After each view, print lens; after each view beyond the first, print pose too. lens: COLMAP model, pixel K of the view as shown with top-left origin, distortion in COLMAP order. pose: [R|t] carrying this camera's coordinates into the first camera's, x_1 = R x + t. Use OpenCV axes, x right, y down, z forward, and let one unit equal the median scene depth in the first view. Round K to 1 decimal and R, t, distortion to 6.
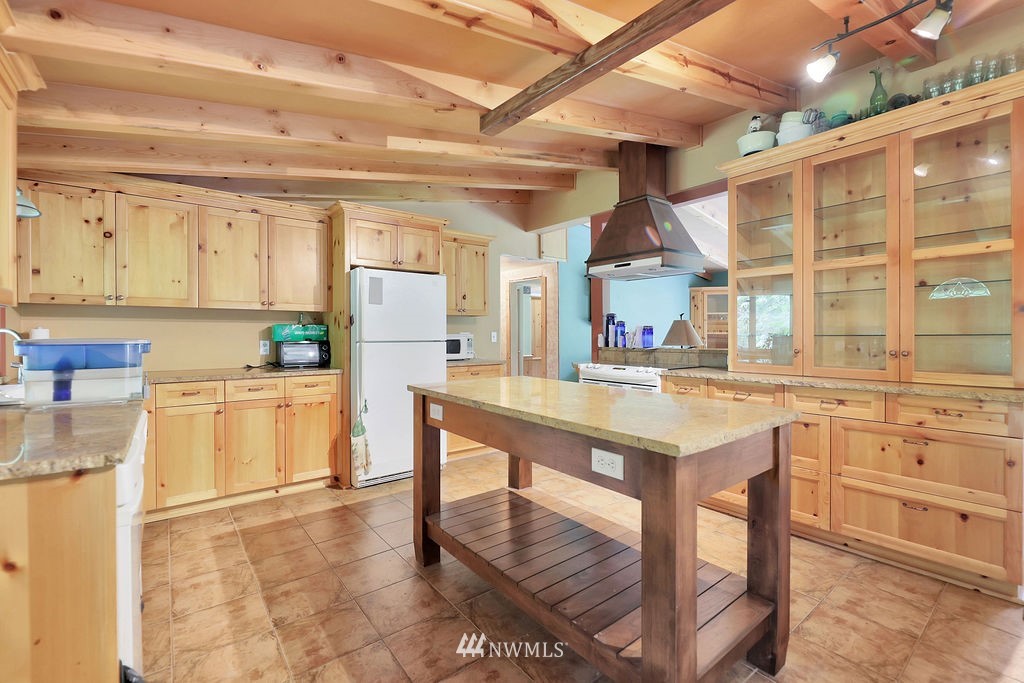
lens RADIAL K [[441.6, 0, 509.3], [0, 441.6, 336.5], [0, 0, 1]] dist [0.001086, 0.000082]
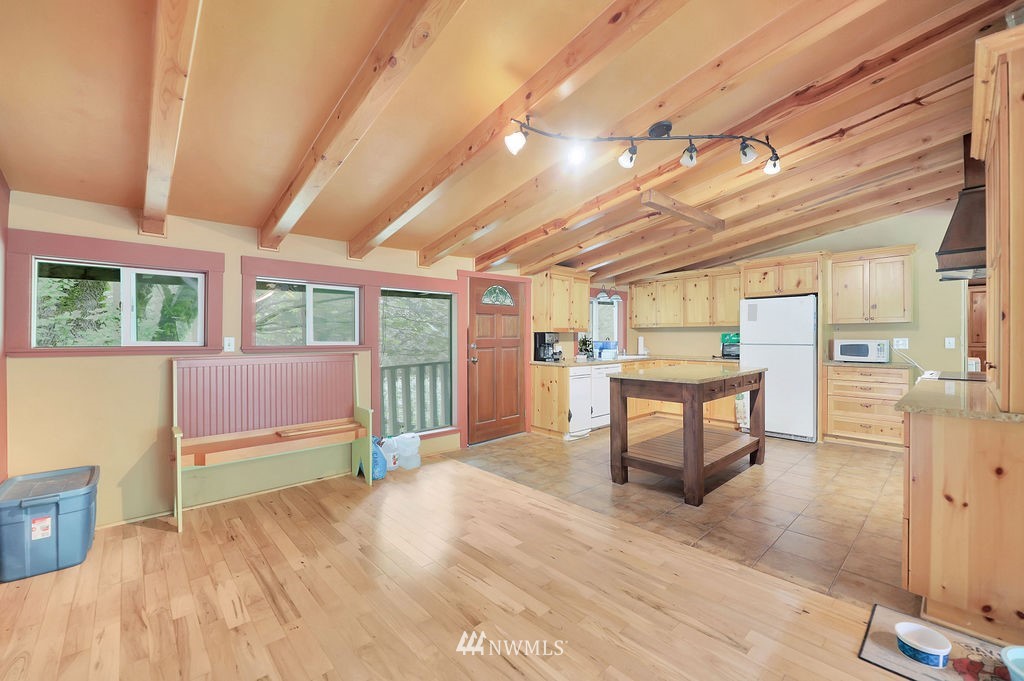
lens RADIAL K [[419.2, 0, 512.0], [0, 419.2, 340.5], [0, 0, 1]] dist [-0.000722, -0.000341]
pose [[0.085594, 0.010150, -0.996278, 1.133736], [-0.004213, 0.999943, 0.009826, -0.012743], [0.996321, 0.003356, 0.085632, -0.005573]]
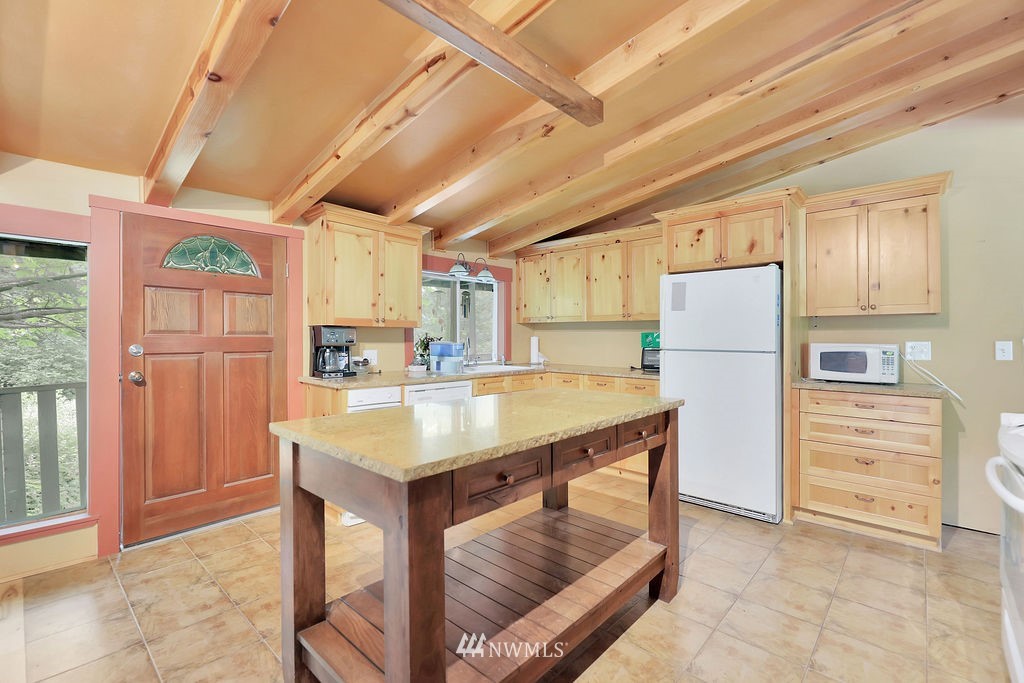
lens RADIAL K [[453.2, 0, 507.4], [0, 453.2, 335.2], [0, 0, 1]] dist [-0.001375, -0.000289]
pose [[0.161960, -0.003795, -0.986790, 0.597230], [-0.013038, 0.999897, -0.005986, -0.008761], [0.986711, 0.013835, 0.161894, 0.469960]]
